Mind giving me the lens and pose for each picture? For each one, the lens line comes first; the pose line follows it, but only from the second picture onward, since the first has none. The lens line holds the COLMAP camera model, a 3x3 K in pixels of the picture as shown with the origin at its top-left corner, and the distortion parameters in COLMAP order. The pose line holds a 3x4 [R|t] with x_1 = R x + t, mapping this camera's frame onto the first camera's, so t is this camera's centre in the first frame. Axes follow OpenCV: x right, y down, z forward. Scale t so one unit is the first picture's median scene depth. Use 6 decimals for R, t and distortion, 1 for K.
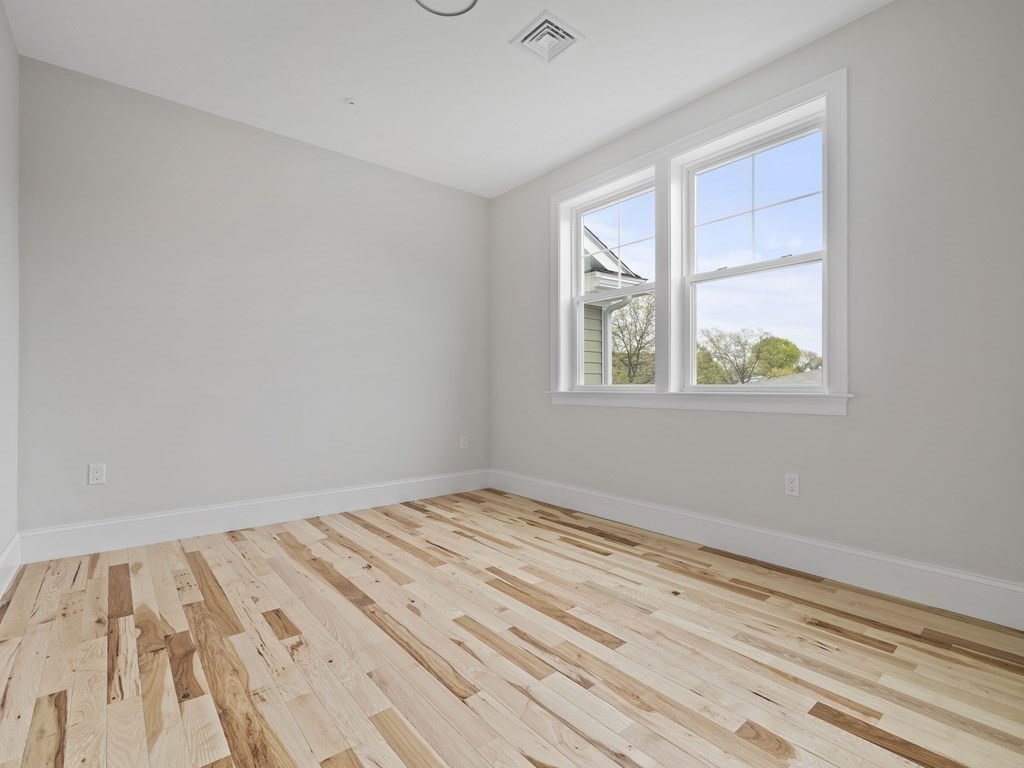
lens RADIAL K [[485.2, 0, 512.0], [0, 485.2, 384.0], [0, 0, 1]] dist [0.001072, 0.000263]
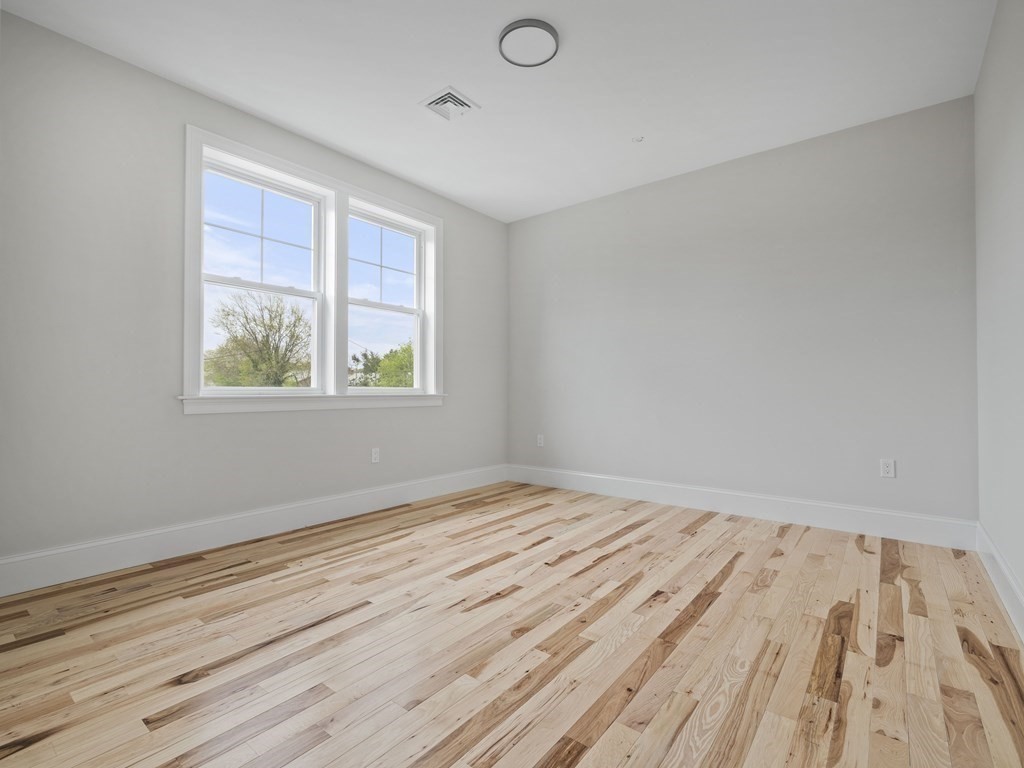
lens RADIAL K [[485.2, 0, 512.0], [0, 485.2, 384.0], [0, 0, 1]] dist [0.001072, 0.000263]
pose [[-0.205669, 0.002614, 0.978618, -1.003957], [-0.020478, 0.999766, -0.006974, -0.009081], [-0.978407, -0.021475, -0.205568, 0.940304]]
